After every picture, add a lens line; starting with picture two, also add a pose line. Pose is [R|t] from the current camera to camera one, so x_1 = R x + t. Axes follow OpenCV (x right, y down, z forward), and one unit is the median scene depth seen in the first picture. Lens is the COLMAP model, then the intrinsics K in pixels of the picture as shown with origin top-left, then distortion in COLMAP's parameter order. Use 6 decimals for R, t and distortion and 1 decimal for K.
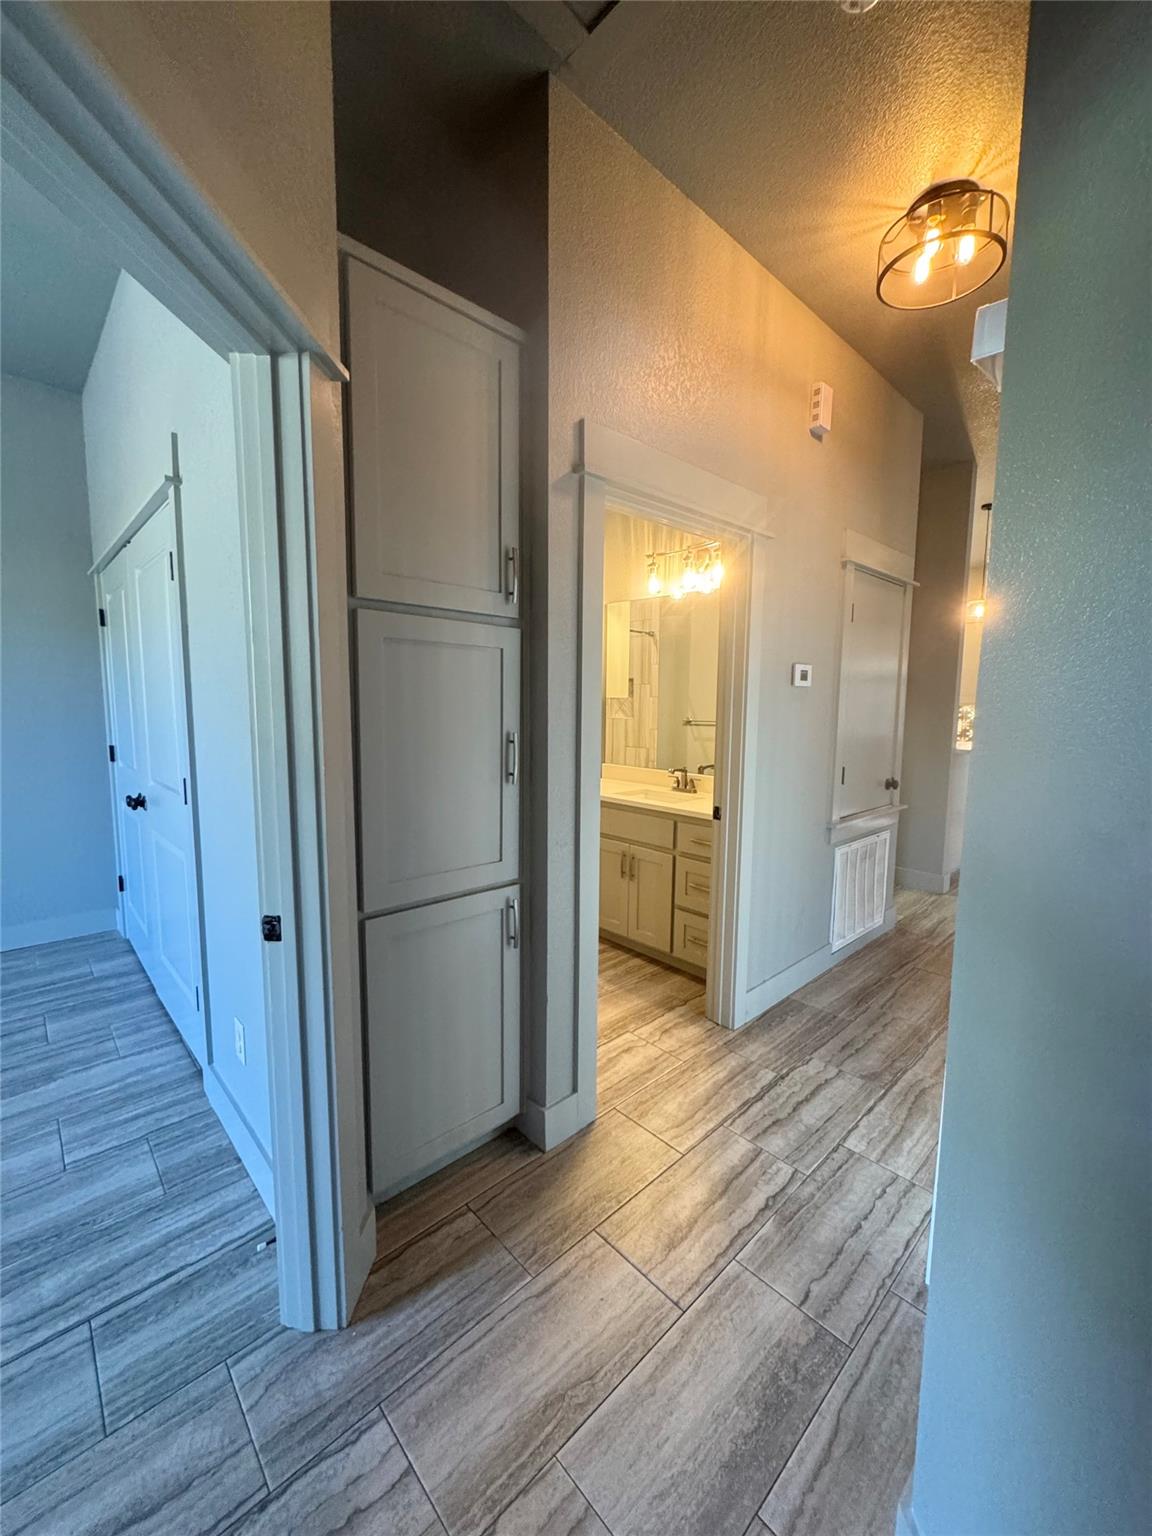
lens RADIAL K [[617.4, 0, 576.9], [0, 617.4, 769.6], [0, 0, 1]] dist [-0.002903, 0.000439]
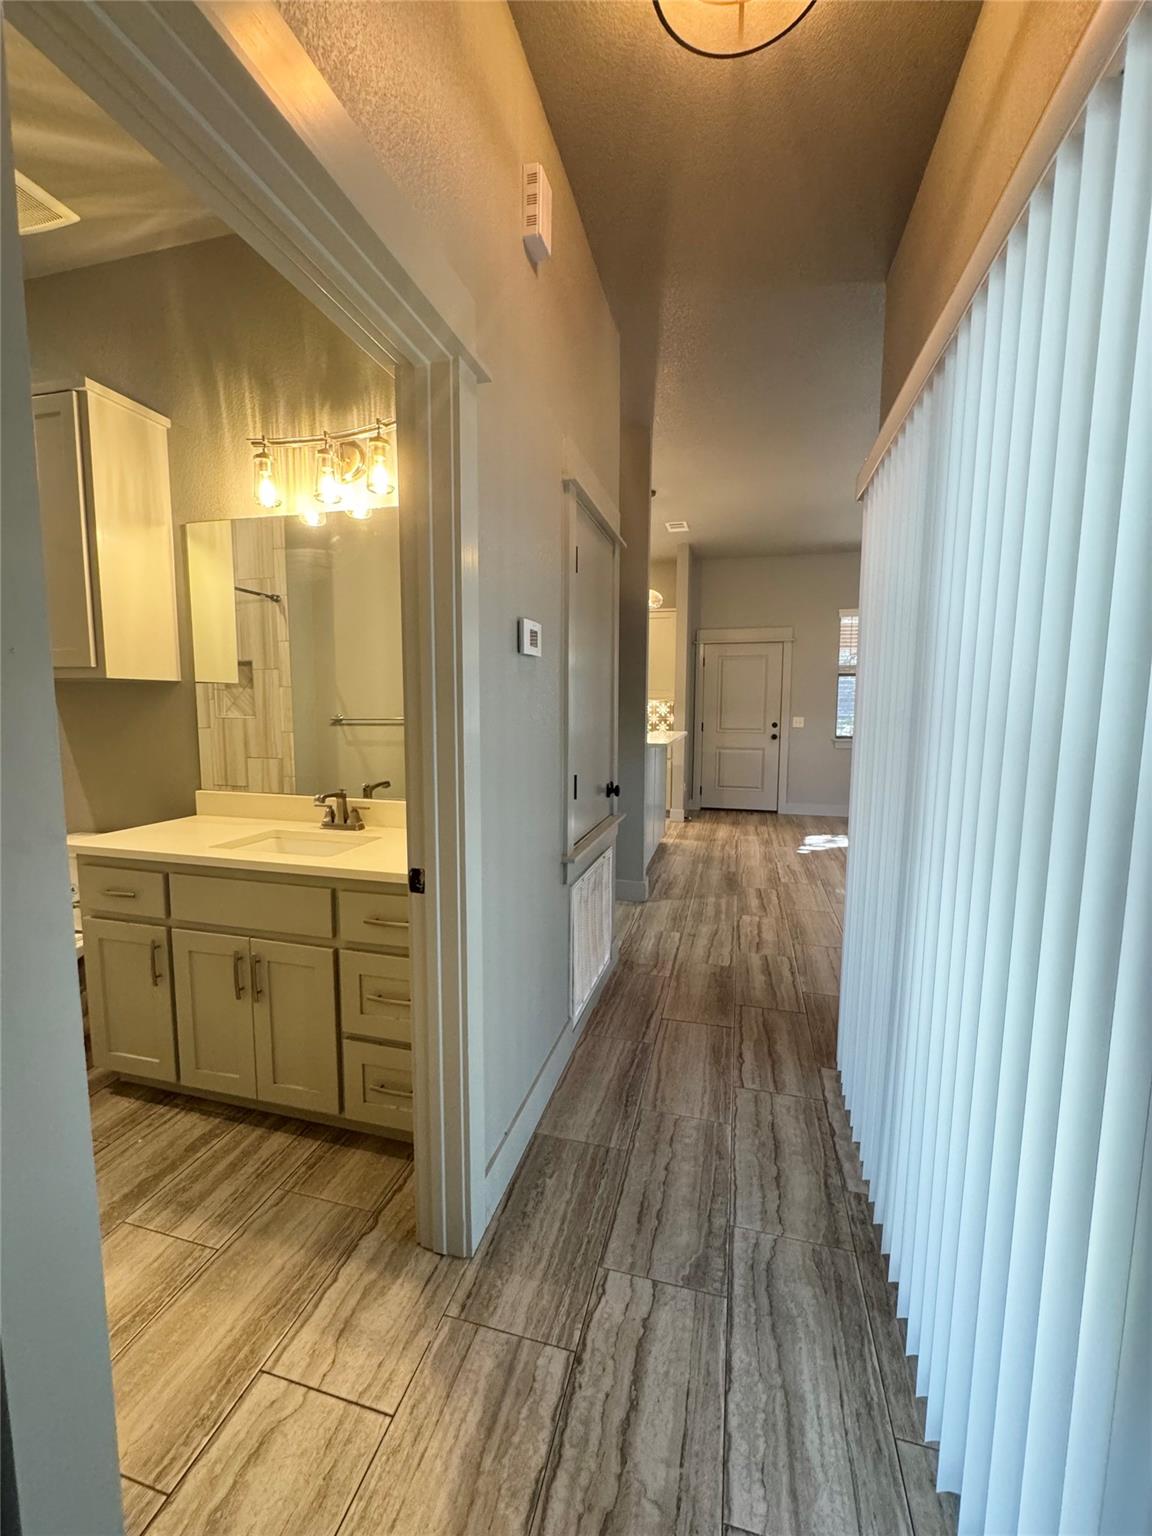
lens RADIAL K [[617.4, 0, 579.2], [0, 617.4, 764.8], [0, 0, 1]] dist [-0.002903, 0.000439]
pose [[0.848124, -0.059318, 0.526467, 0.058411], [0.063848, 0.997914, 0.009579, -0.022960], [-0.525937, 0.025490, 0.850141, 0.391384]]
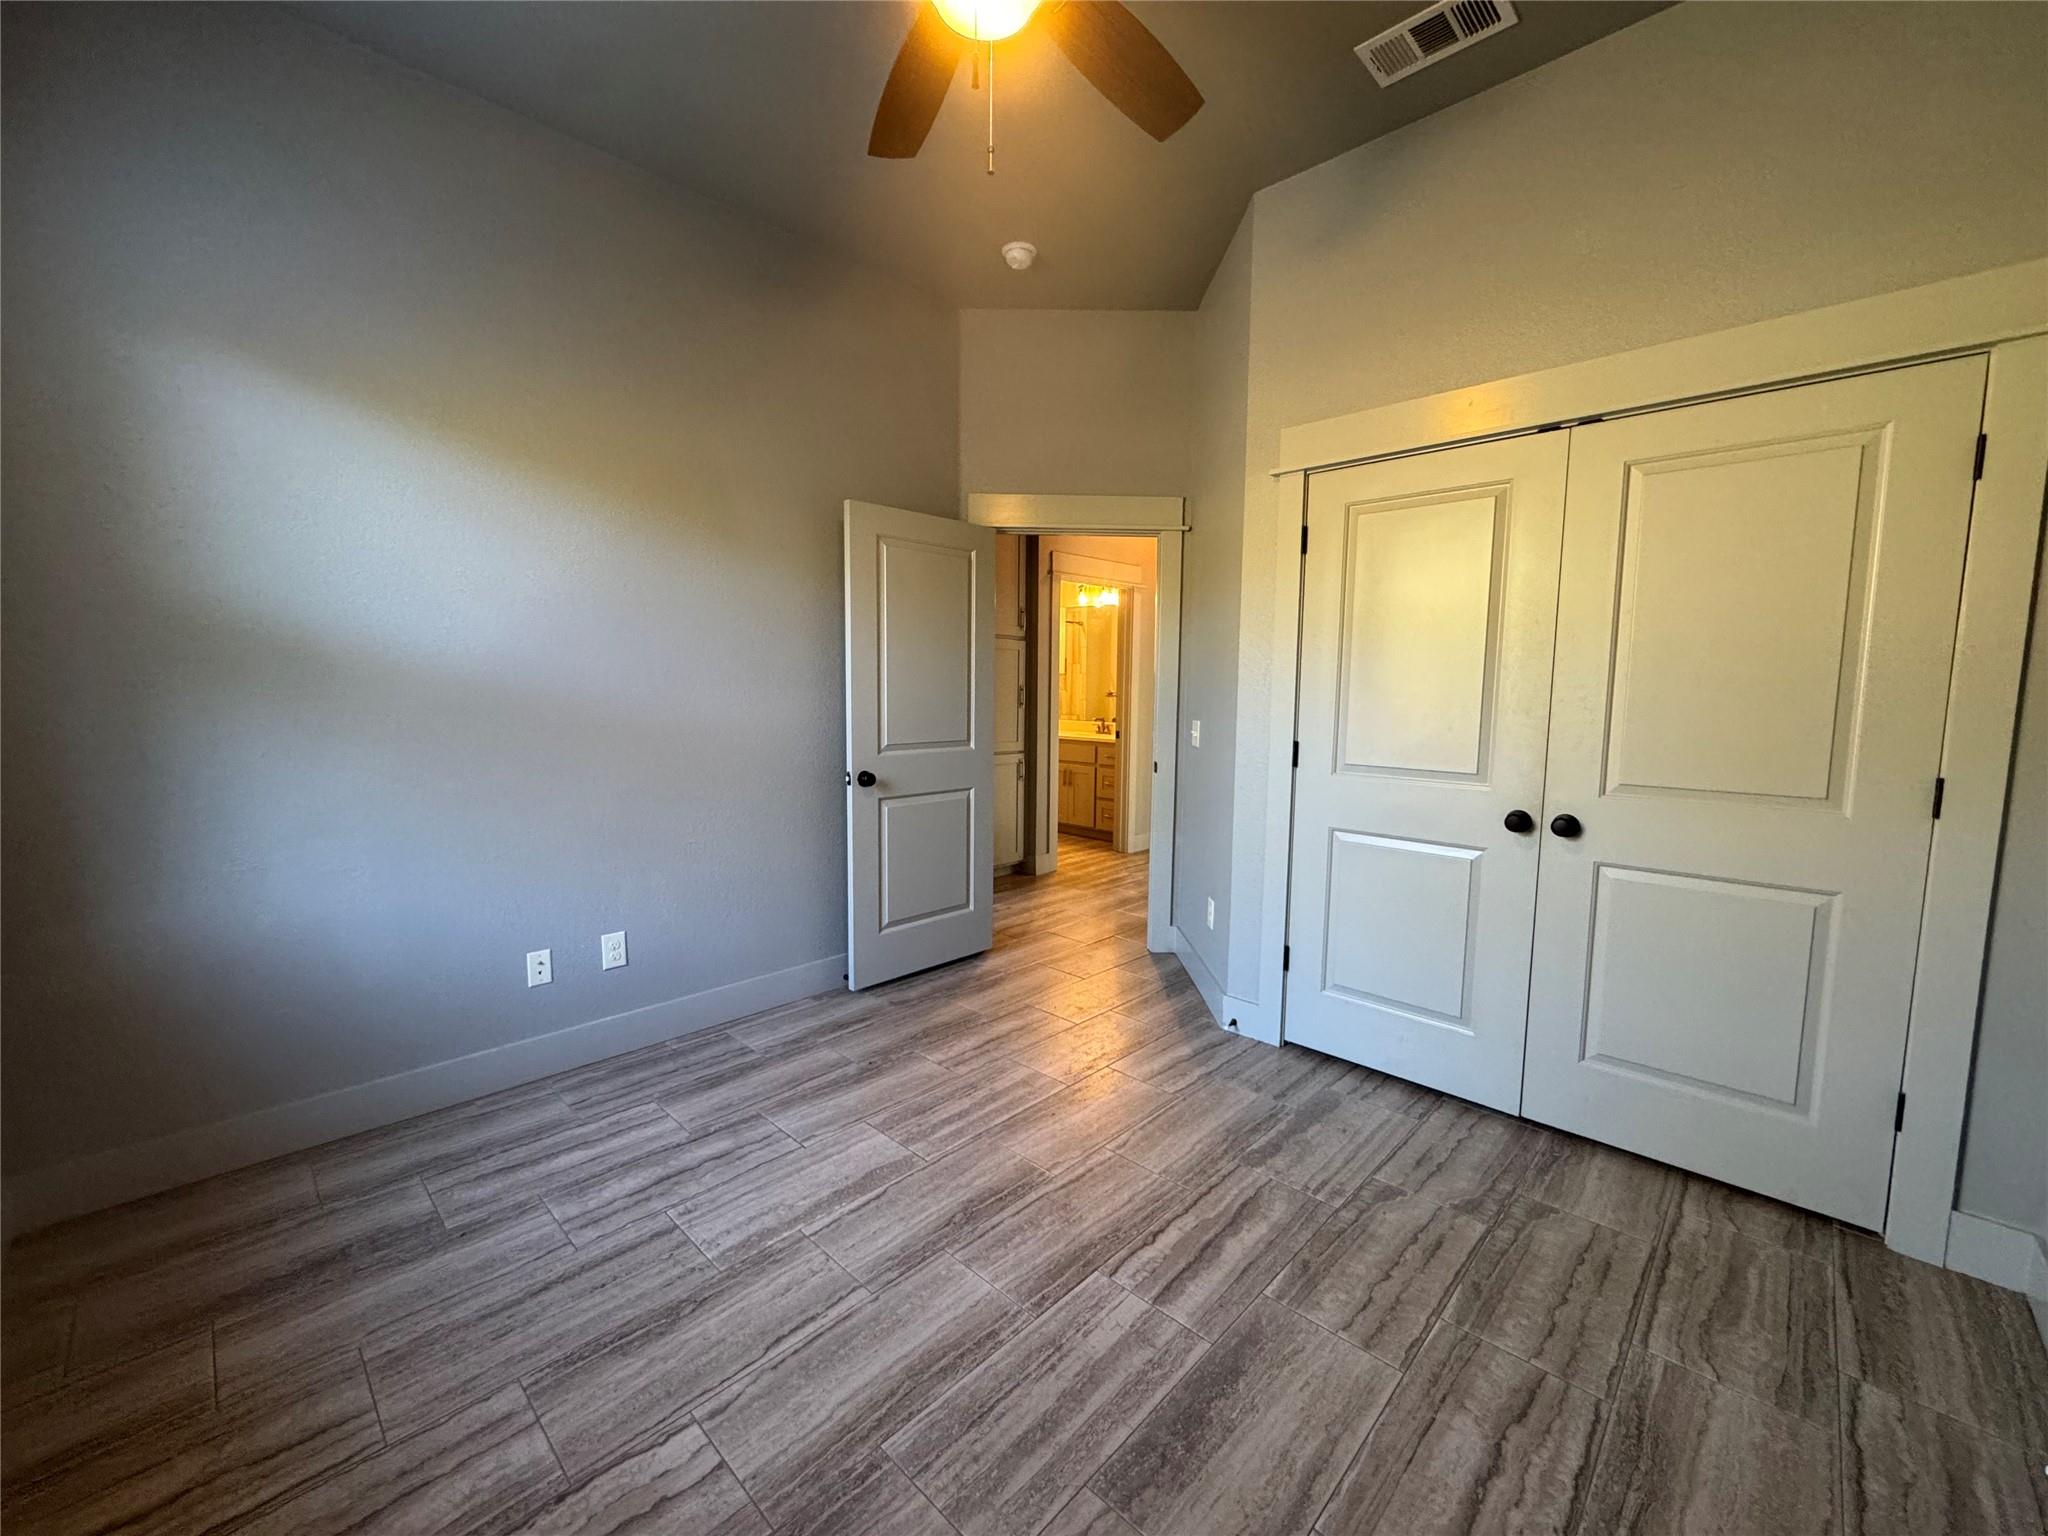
lens RADIAL K [[823.2, 0, 1027.2], [0, 823.2, 771.0], [0, 0, 1]] dist [-0.002903, 0.000439]
pose [[0.998473, -0.004407, 0.055072, -0.149497], [0.004598, 0.999984, -0.003351, 0.156435], [-0.055056, 0.003599, 0.998477, -1.206598]]
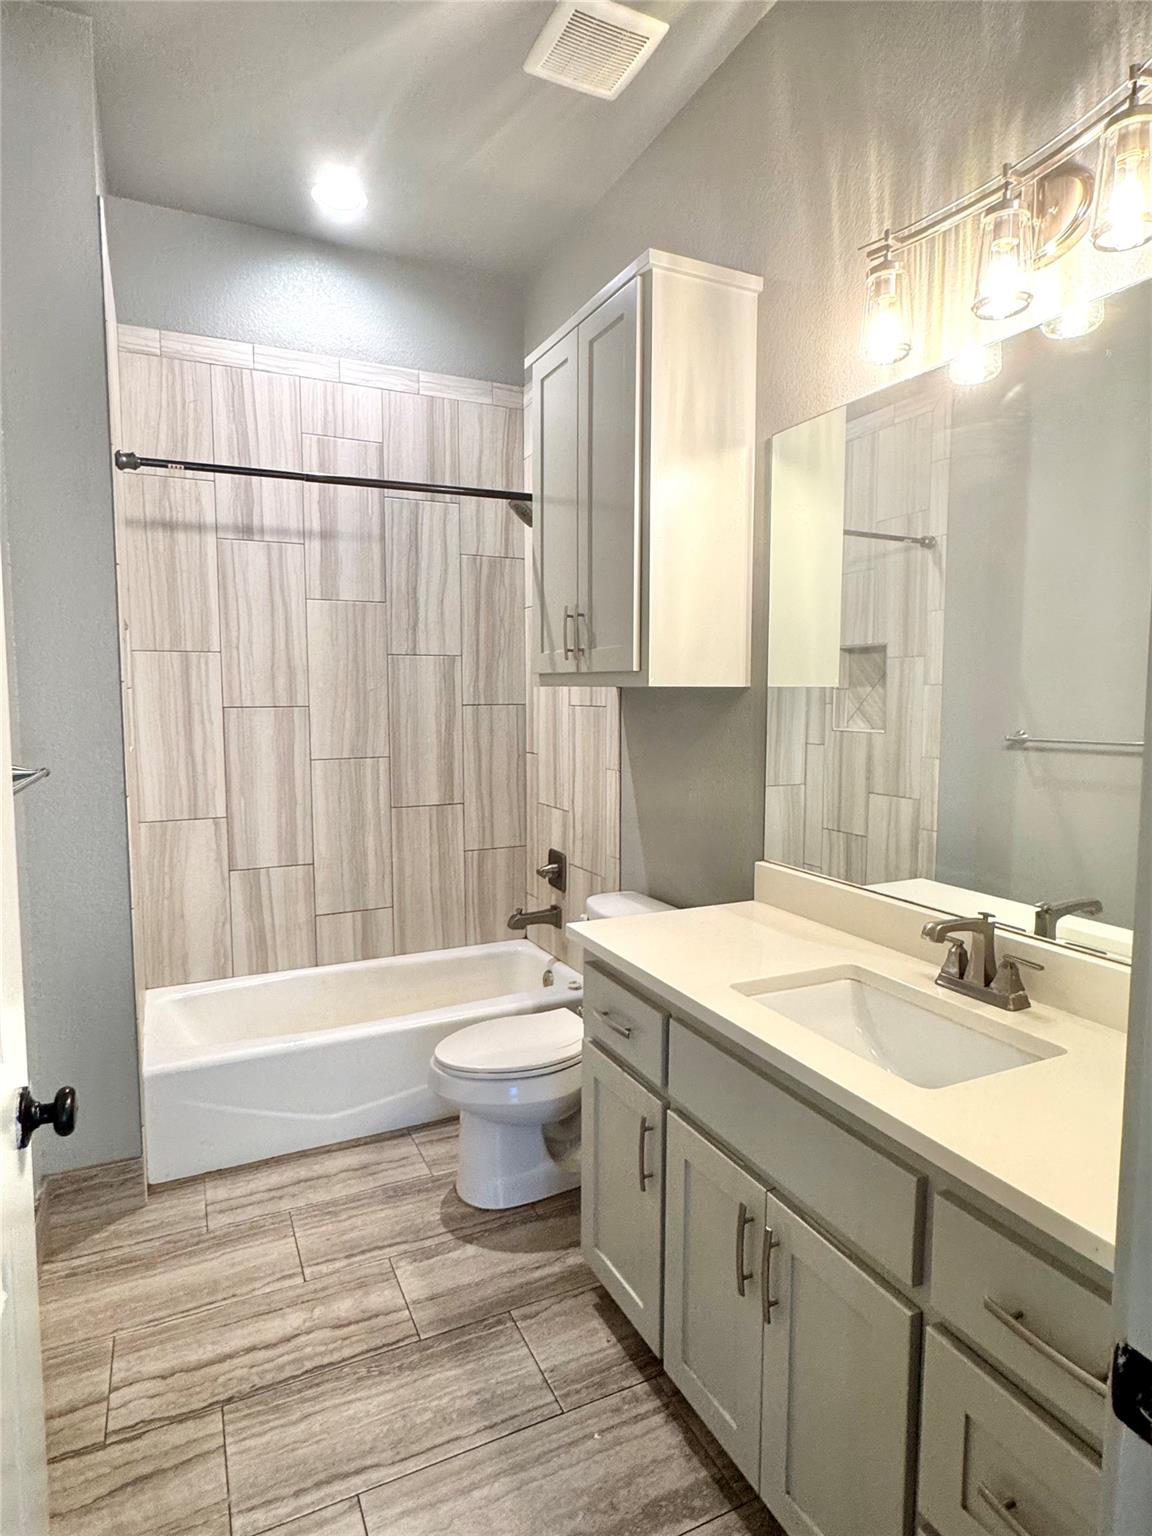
lens RADIAL K [[858.5, 0, 574.4], [0, 858.5, 760.7], [0, 0, 1]] dist [-0.000984, -0.001209]
pose [[0.951472, 0.016921, -0.307269, 0.129694], [-0.027180, 0.999206, -0.029140, -0.071334], [0.306532, 0.036078, 0.951176, 0.625657]]
